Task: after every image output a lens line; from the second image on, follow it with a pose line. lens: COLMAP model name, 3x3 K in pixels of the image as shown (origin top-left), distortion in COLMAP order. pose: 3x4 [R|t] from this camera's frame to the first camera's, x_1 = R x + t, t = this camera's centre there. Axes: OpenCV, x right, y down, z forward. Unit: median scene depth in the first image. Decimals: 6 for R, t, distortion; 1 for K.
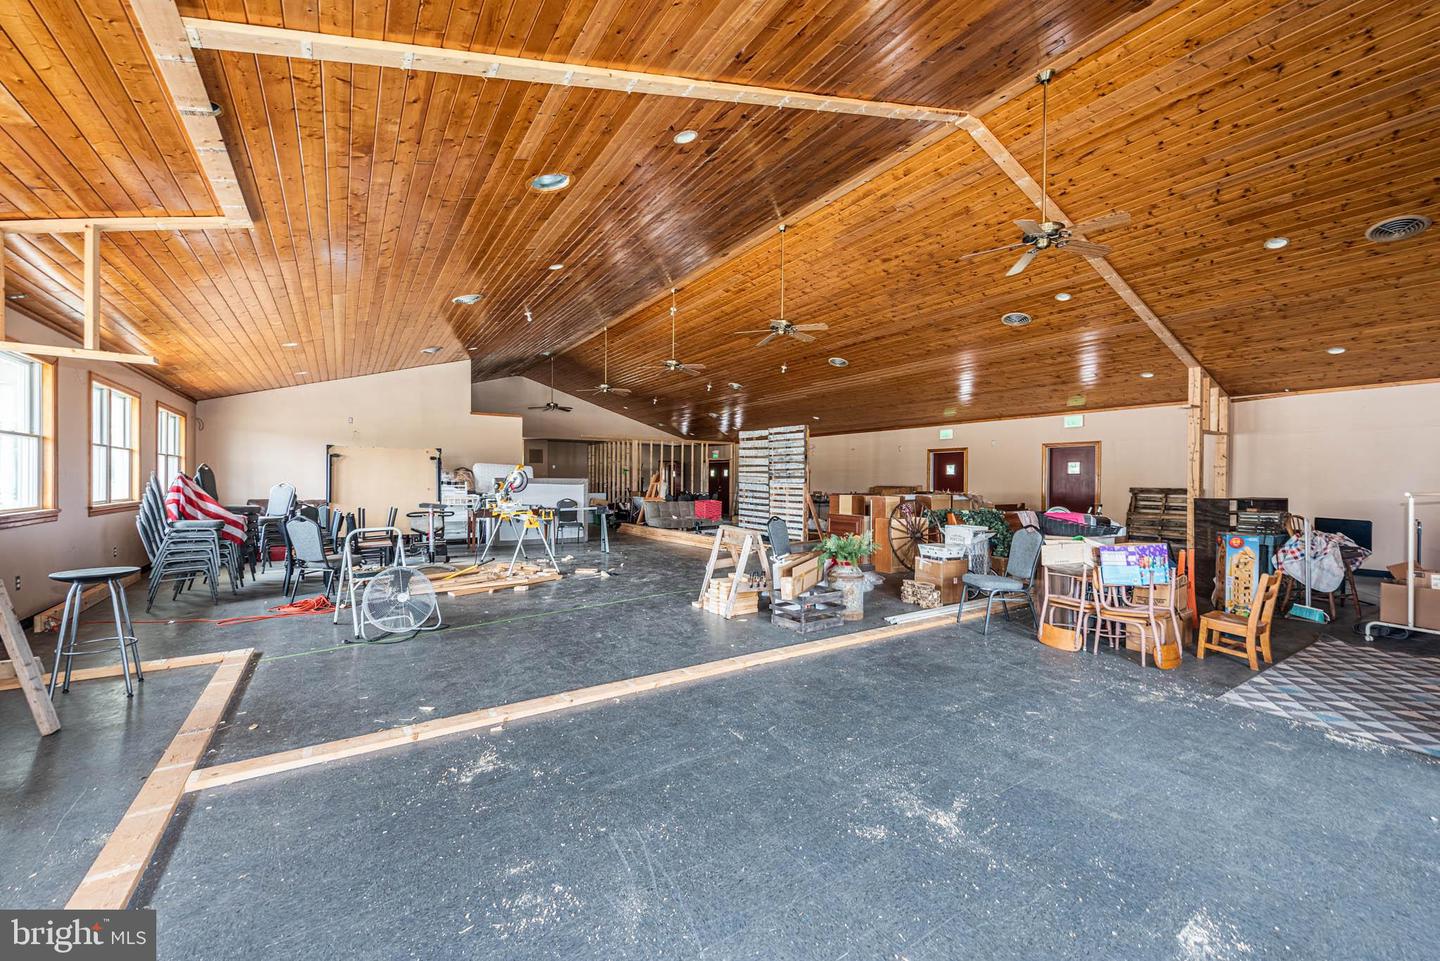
lens RADIAL K [[561.5, 0, 718.8], [0, 561.5, 481.2], [0, 0, 1]] dist [0.001946, 0.000057]
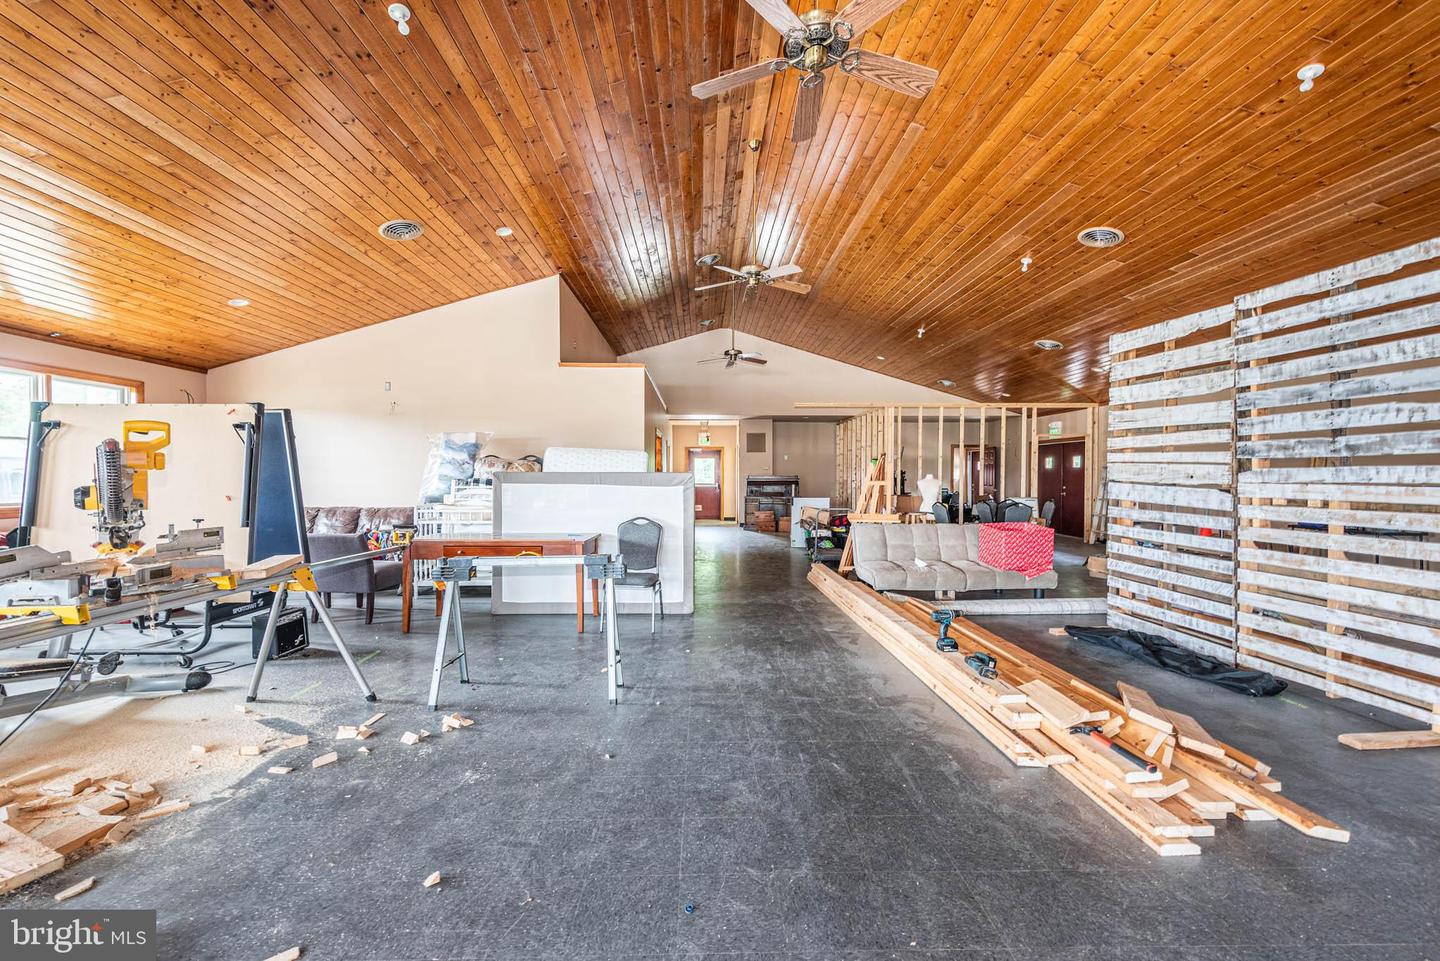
lens RADIAL K [[561.5, 0, 711.8], [0, 561.5, 486.5], [0, 0, 1]] dist [0.001946, 0.000057]
pose [[0.839291, 0.004573, -0.543663, 0.018236], [0.002042, 0.999931, 0.011564, 0.001023], [0.543678, -0.010815, 0.839224, 0.569087]]
